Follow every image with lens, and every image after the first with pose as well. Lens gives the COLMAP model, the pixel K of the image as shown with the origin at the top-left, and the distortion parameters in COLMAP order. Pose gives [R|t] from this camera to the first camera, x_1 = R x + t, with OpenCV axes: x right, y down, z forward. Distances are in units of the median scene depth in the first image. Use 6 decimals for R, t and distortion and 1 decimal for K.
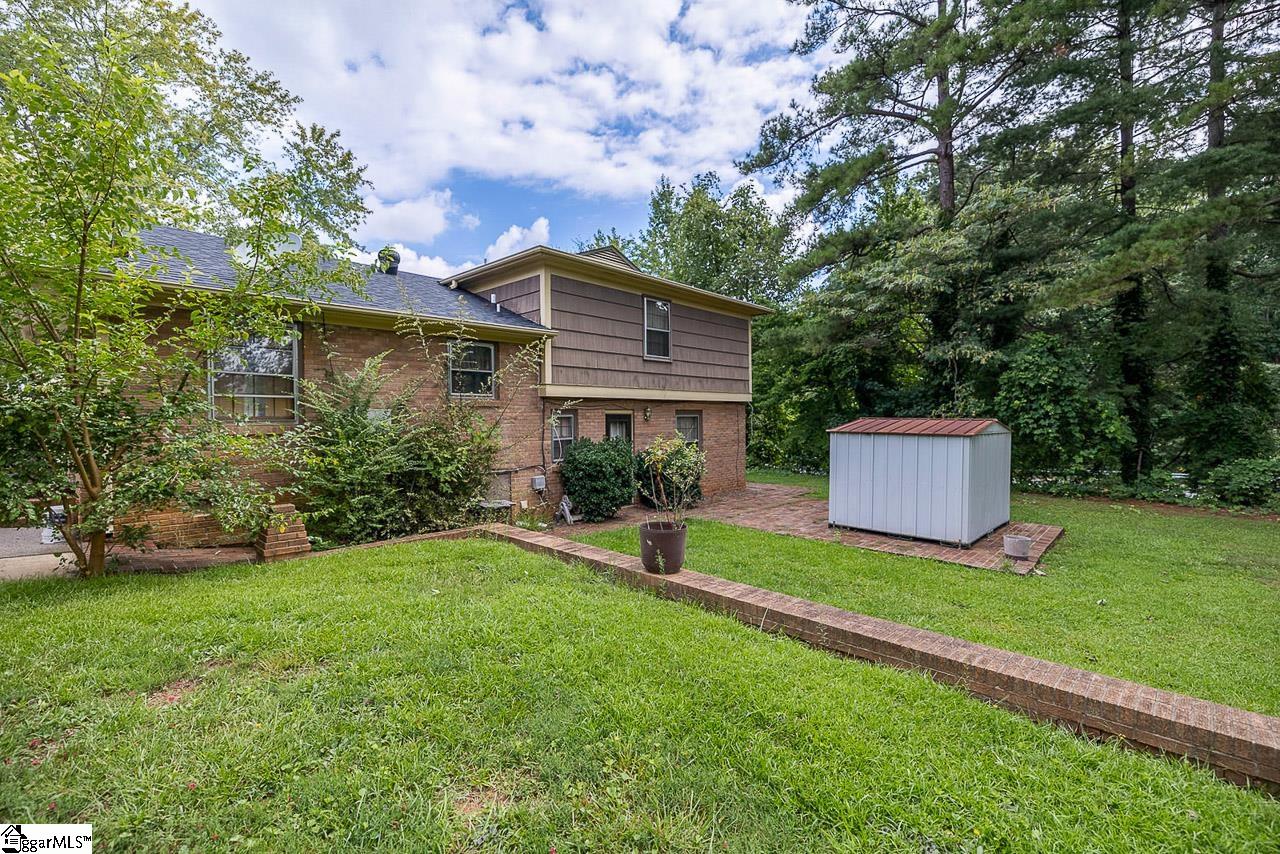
lens RADIAL K [[533.5, 0, 640.0], [0, 533.5, 427.0], [0, 0, 1]] dist [-0.001130, -0.000091]
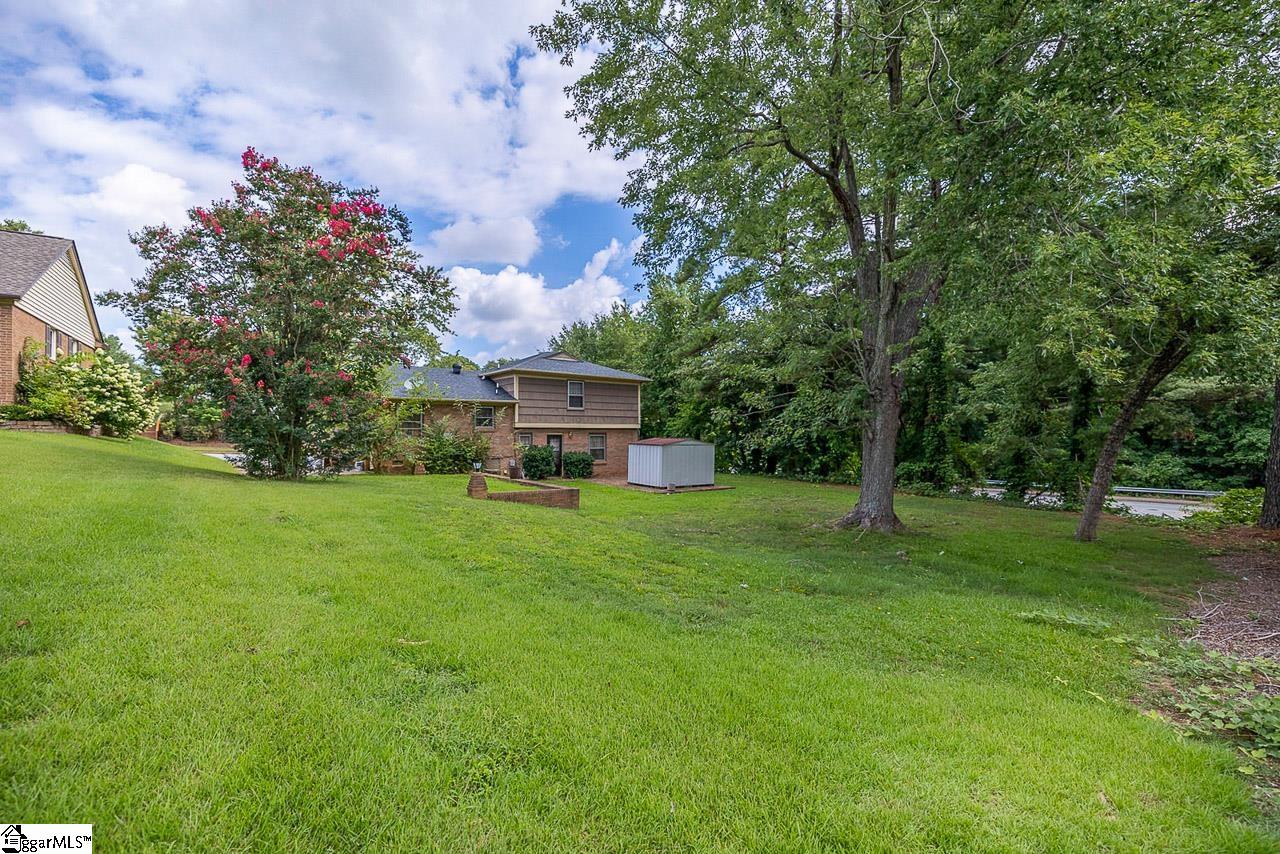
lens RADIAL K [[533.5, 0, 640.0], [0, 533.5, 427.0], [0, 0, 1]] dist [-0.001130, -0.000091]
pose [[0.987627, 0.006254, -0.156698, 0.701339], [-0.011273, 0.999451, -0.031163, 0.009171], [0.156417, 0.032544, 0.987155, -1.195896]]
